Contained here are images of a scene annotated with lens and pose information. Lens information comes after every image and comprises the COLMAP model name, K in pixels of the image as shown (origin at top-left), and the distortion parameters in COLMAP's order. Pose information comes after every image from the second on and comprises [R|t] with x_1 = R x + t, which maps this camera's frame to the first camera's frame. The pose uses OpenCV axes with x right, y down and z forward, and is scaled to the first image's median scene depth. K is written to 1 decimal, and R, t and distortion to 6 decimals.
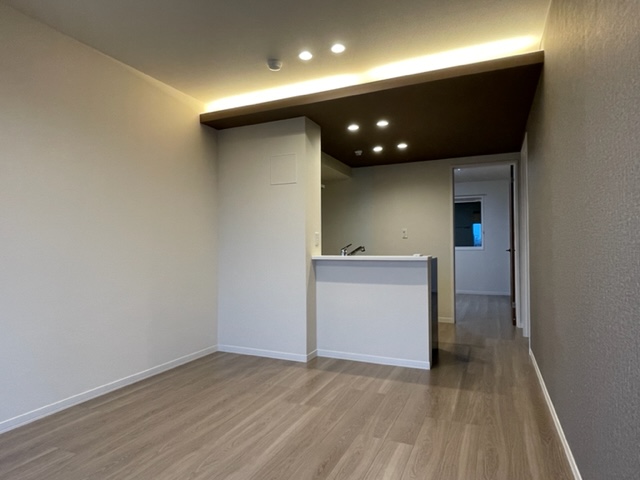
lens RADIAL K [[388.5, 0, 318.2], [0, 388.5, 240.2], [0, 0, 1]] dist [-0.004463, -0.003447]
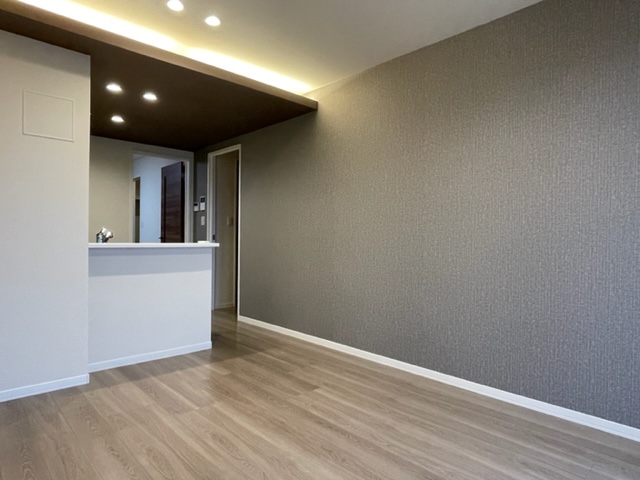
lens RADIAL K [[388.5, 0, 318.4], [0, 388.5, 240.7], [0, 0, 1]] dist [-0.004463, -0.003447]
pose [[0.387137, 0.000136, 0.922022, -0.662533], [-0.032068, 0.999397, 0.013317, 0.013114], [-0.921464, -0.034723, 0.386908, 0.358919]]
